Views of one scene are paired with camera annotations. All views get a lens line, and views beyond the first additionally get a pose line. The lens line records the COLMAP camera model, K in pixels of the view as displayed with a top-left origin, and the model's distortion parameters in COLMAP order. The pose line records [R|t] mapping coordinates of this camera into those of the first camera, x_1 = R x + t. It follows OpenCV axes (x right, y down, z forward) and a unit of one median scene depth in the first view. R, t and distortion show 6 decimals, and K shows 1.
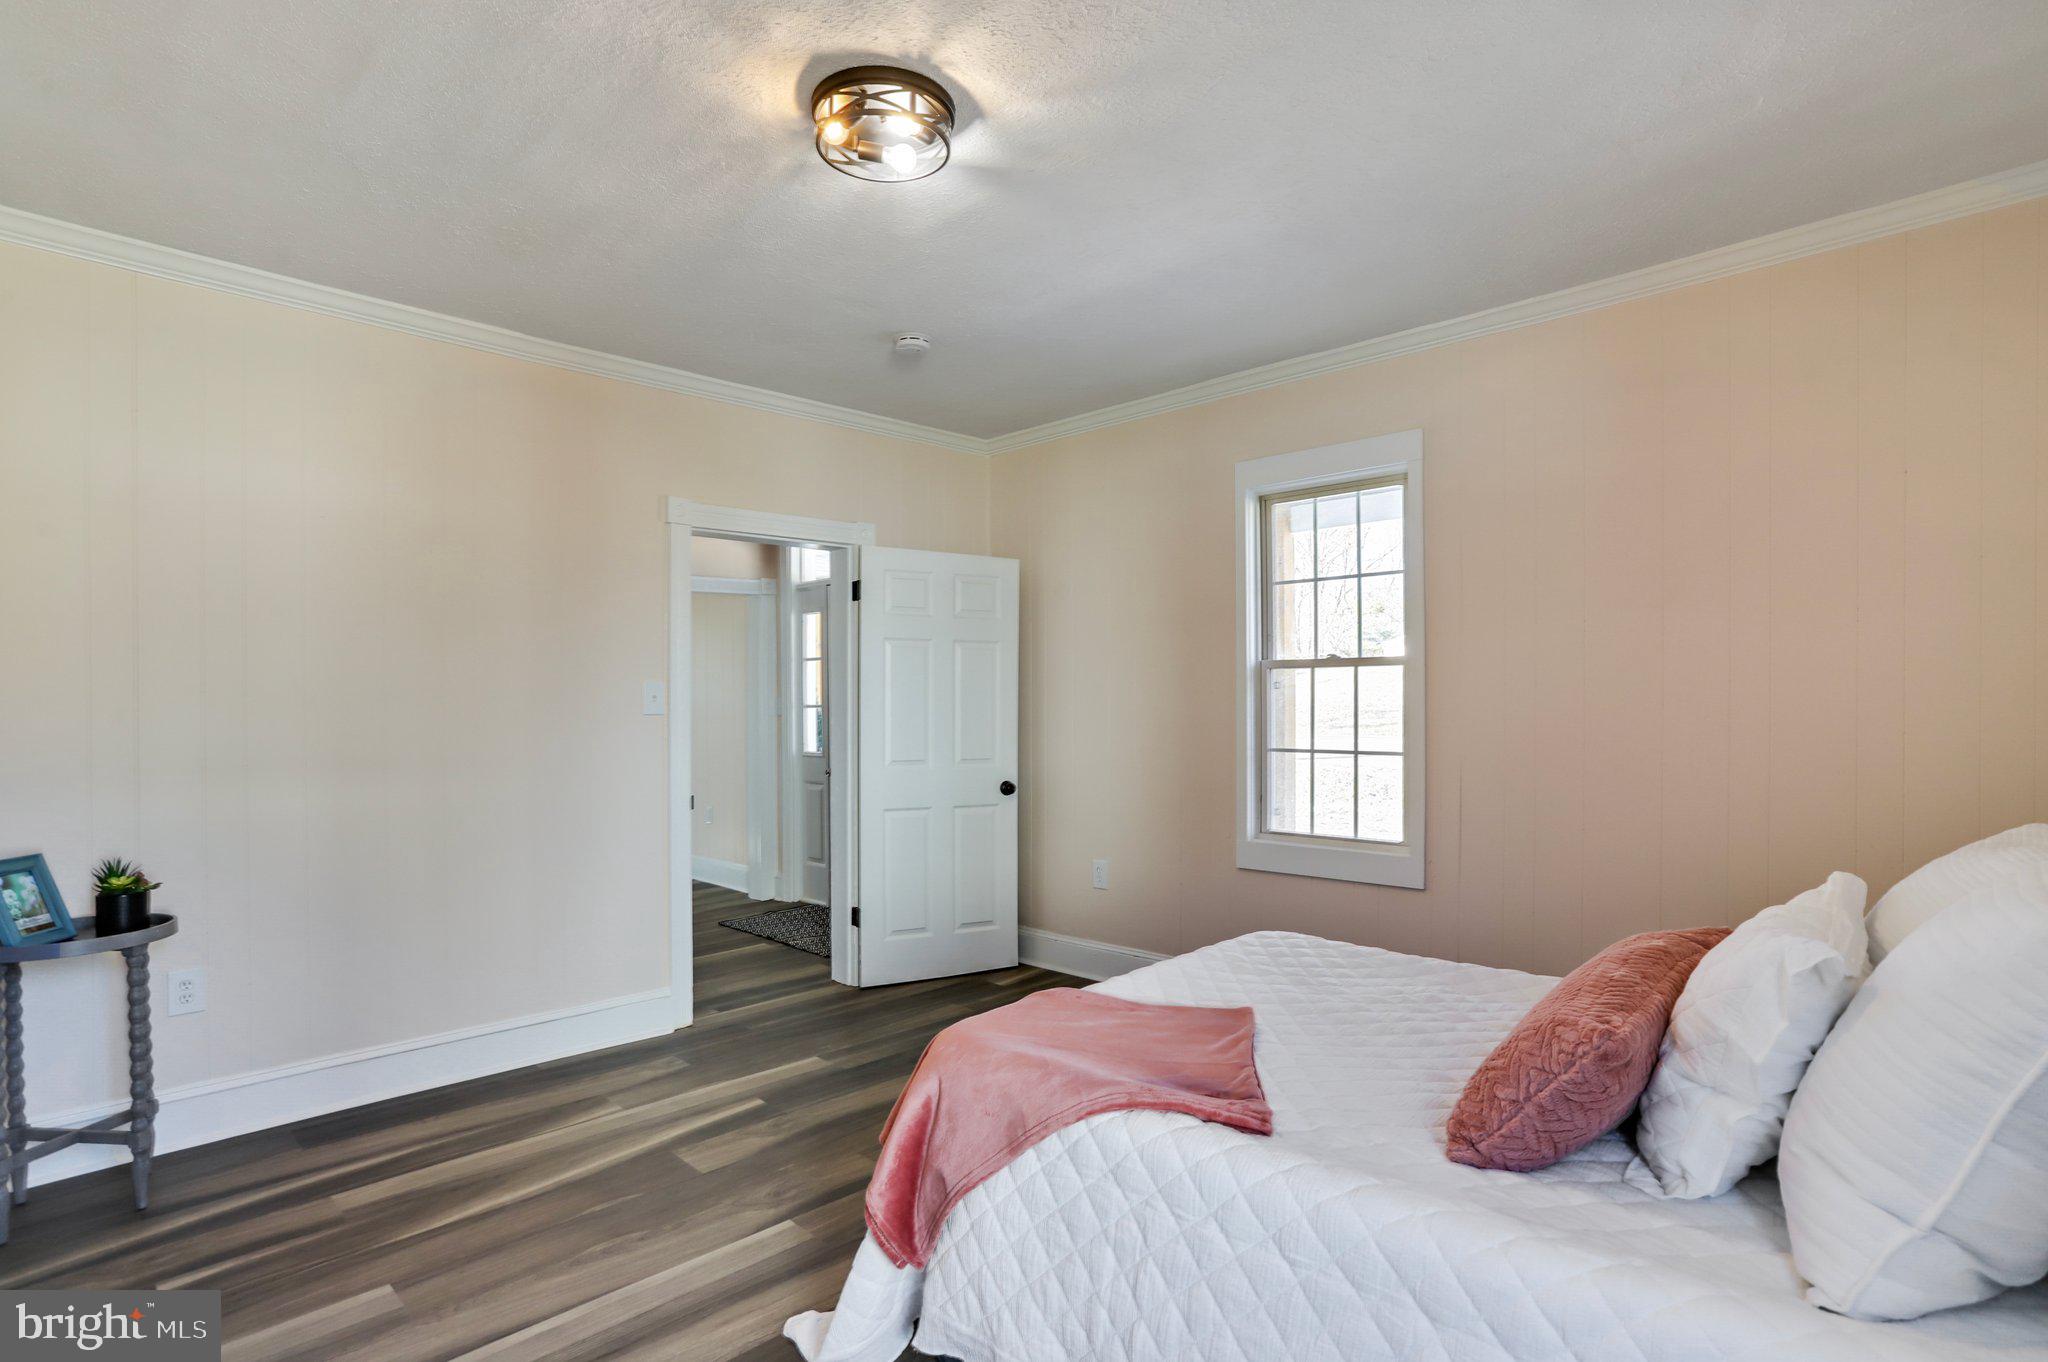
lens RADIAL K [[1014.3, 0, 1021.6], [0, 1014.3, 705.0], [0, 0, 1]] dist [-0.047752, 0.029421]
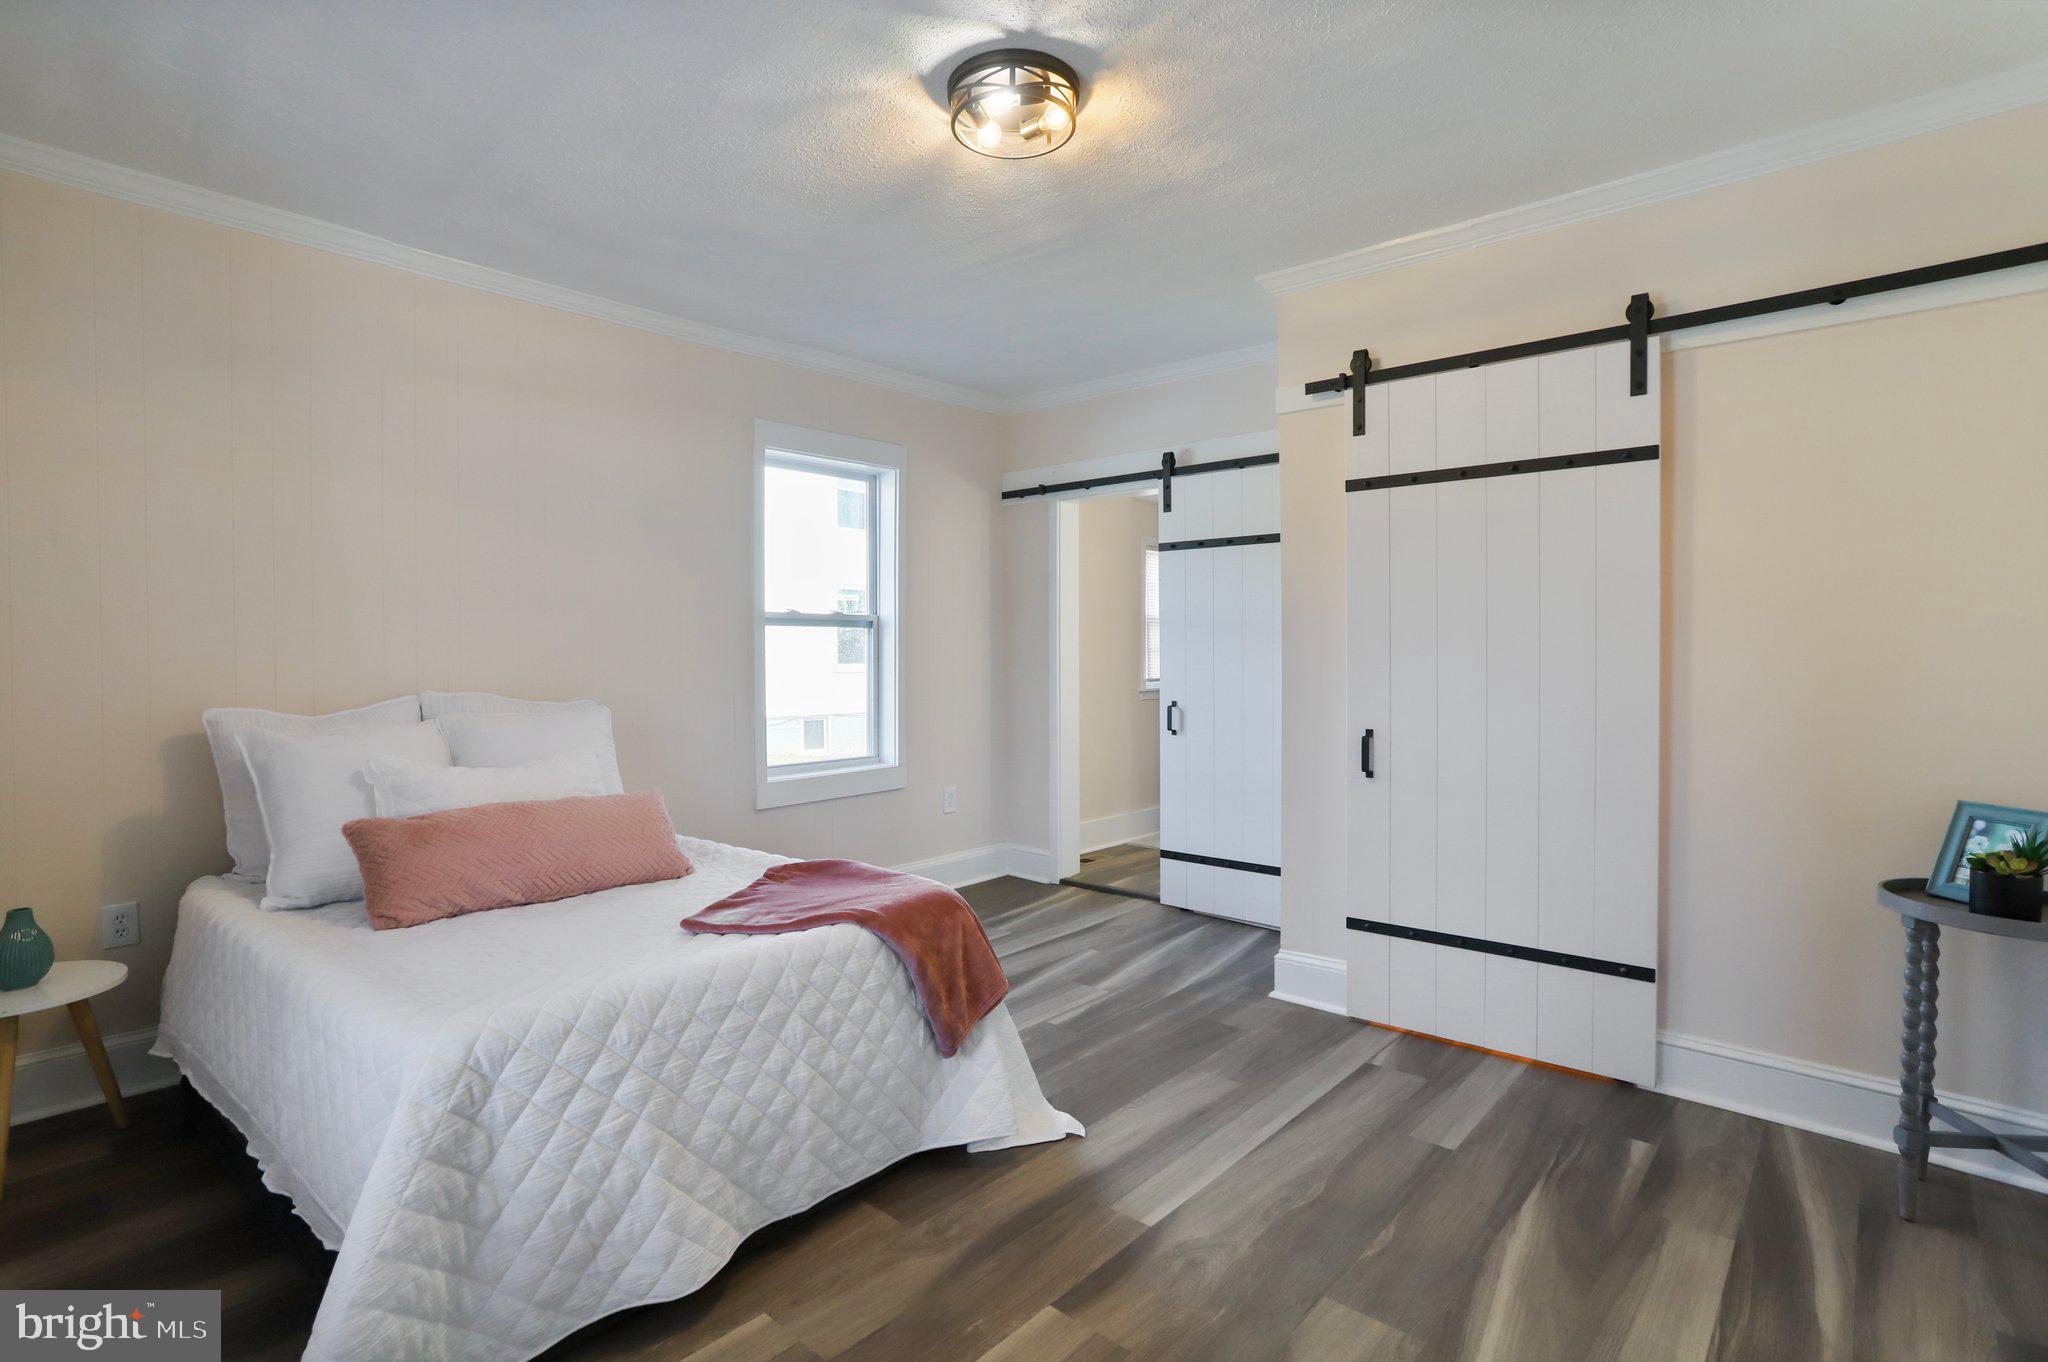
lens RADIAL K [[1000.1, 0, 1014.9], [0, 1000.1, 647.9], [0, 0, 1]] dist [-0.046044, 0.026522]
pose [[-0.998314, 0.007142, -0.057603, -0.048999], [0.007190, 0.999974, -0.000612, 0.002785], [0.057597, -0.001025, -0.998339, 1.383566]]
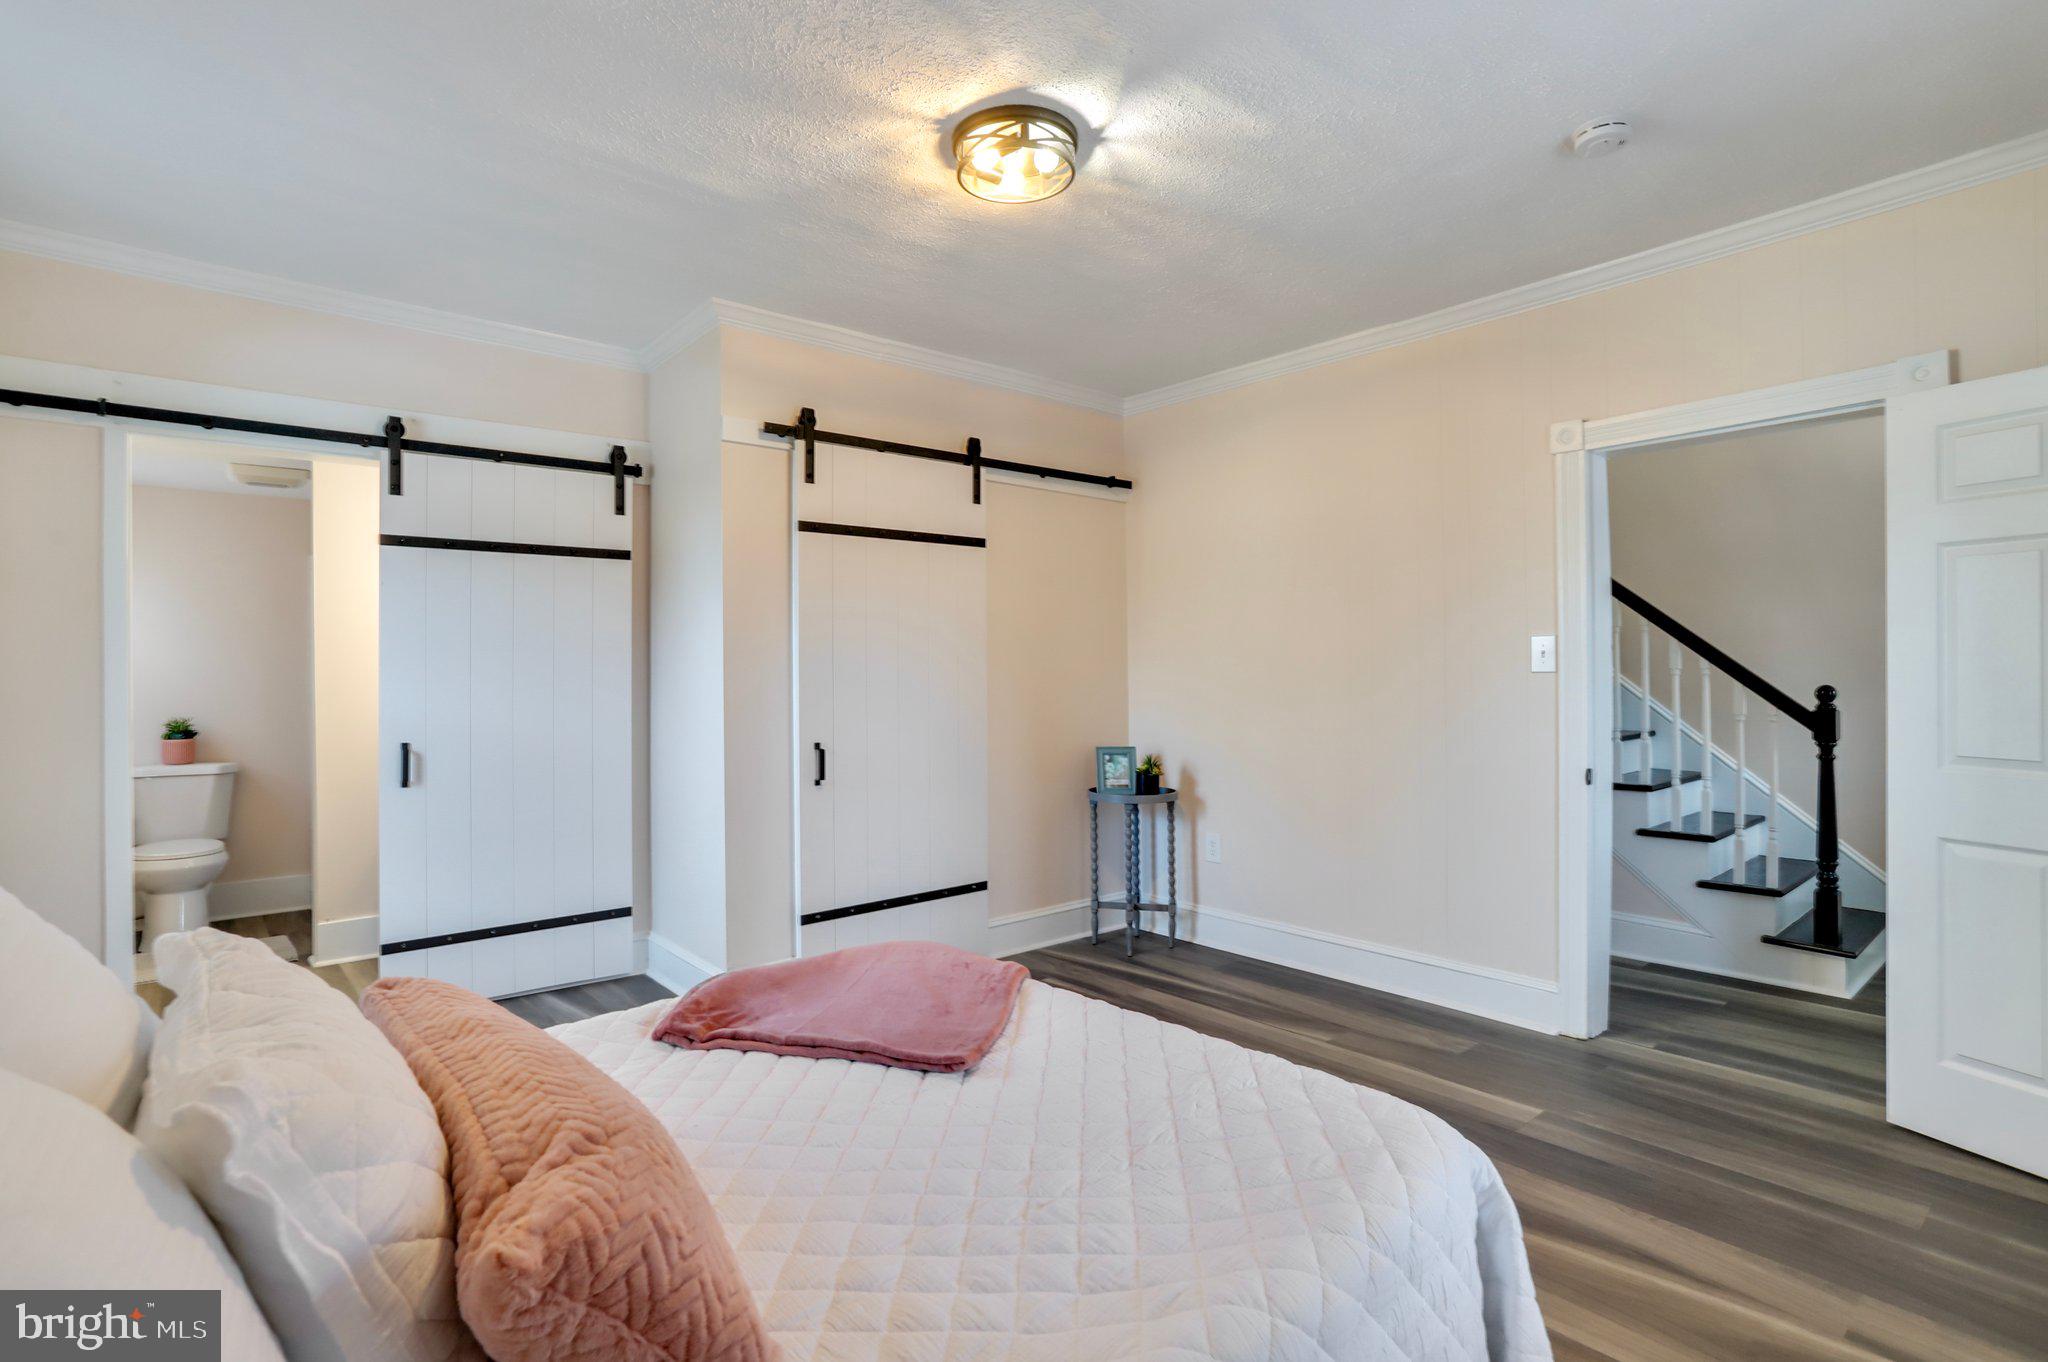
lens RADIAL K [[1000.1, 0, 1014.9], [0, 1000.1, 647.9], [0, 0, 1]] dist [-0.046044, 0.026522]
pose [[-0.088578, -0.018575, -0.995896, 0.656011], [0.009574, 0.999764, -0.019499, 0.002674], [0.996023, -0.011262, -0.088379, 0.732431]]
